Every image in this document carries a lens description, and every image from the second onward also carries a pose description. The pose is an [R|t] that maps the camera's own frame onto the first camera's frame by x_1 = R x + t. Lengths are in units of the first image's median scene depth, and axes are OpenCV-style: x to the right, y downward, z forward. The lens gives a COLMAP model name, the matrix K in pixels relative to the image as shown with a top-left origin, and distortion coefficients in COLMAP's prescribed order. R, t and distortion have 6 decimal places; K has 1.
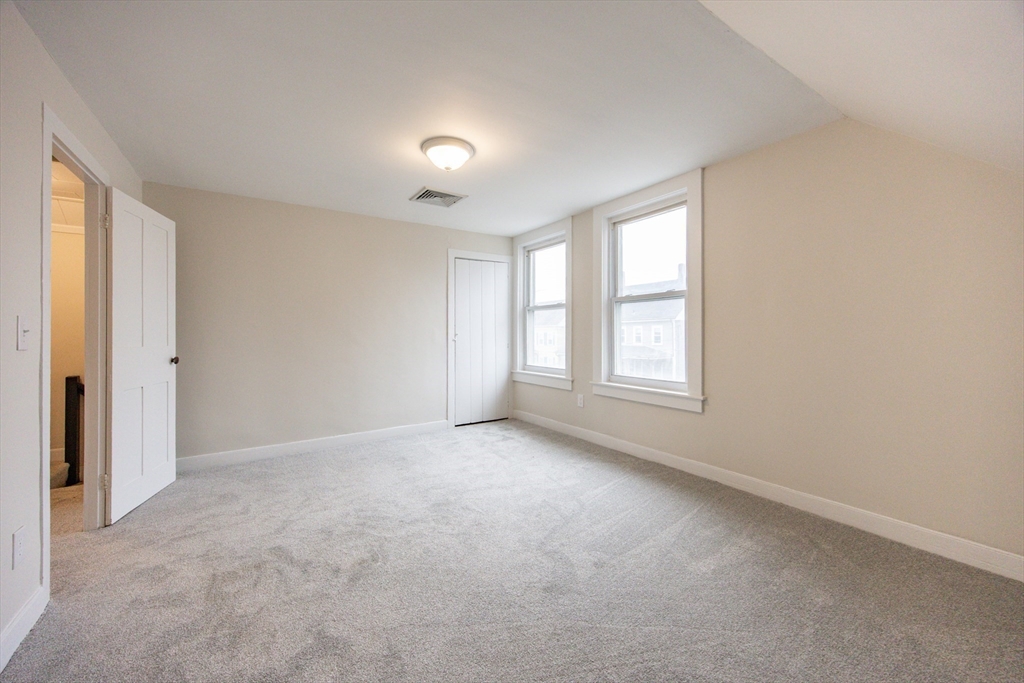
lens RADIAL K [[401.9, 0, 512.3], [0, 401.9, 331.2], [0, 0, 1]] dist [-0.000693, 0.000040]
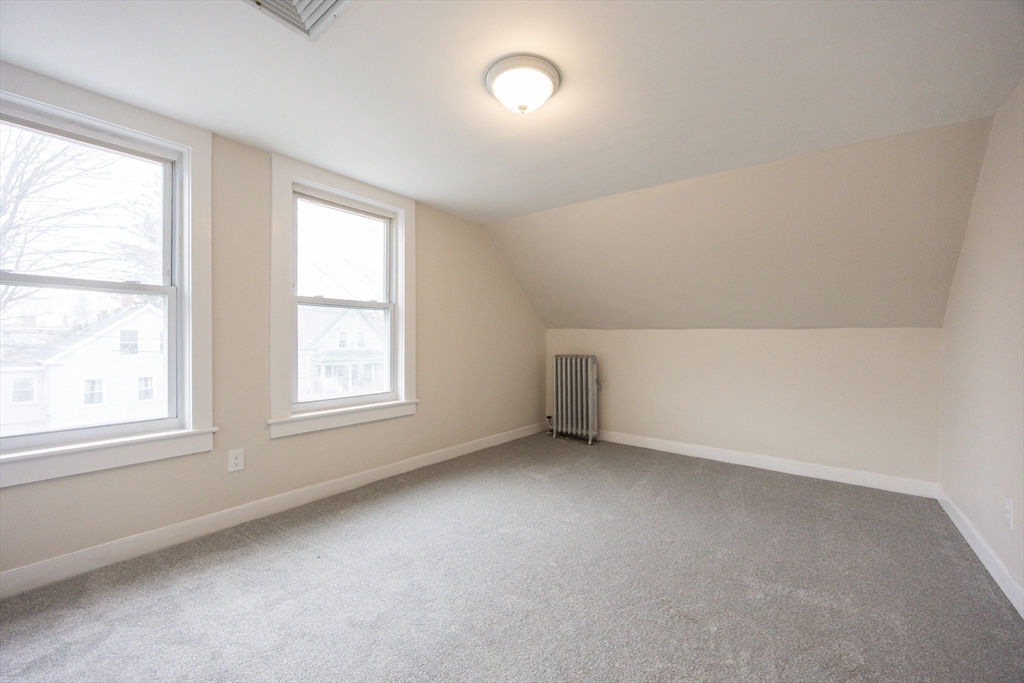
lens RADIAL K [[397.3, 0, 517.8], [0, 397.3, 339.6], [0, 0, 1]] dist [-0.002449, 0.000218]
pose [[-0.326918, 0.011186, 0.944986, -0.566241], [0.000898, 0.999933, -0.011525, 0.004521], [-0.945052, -0.002920, -0.326906, 0.884992]]
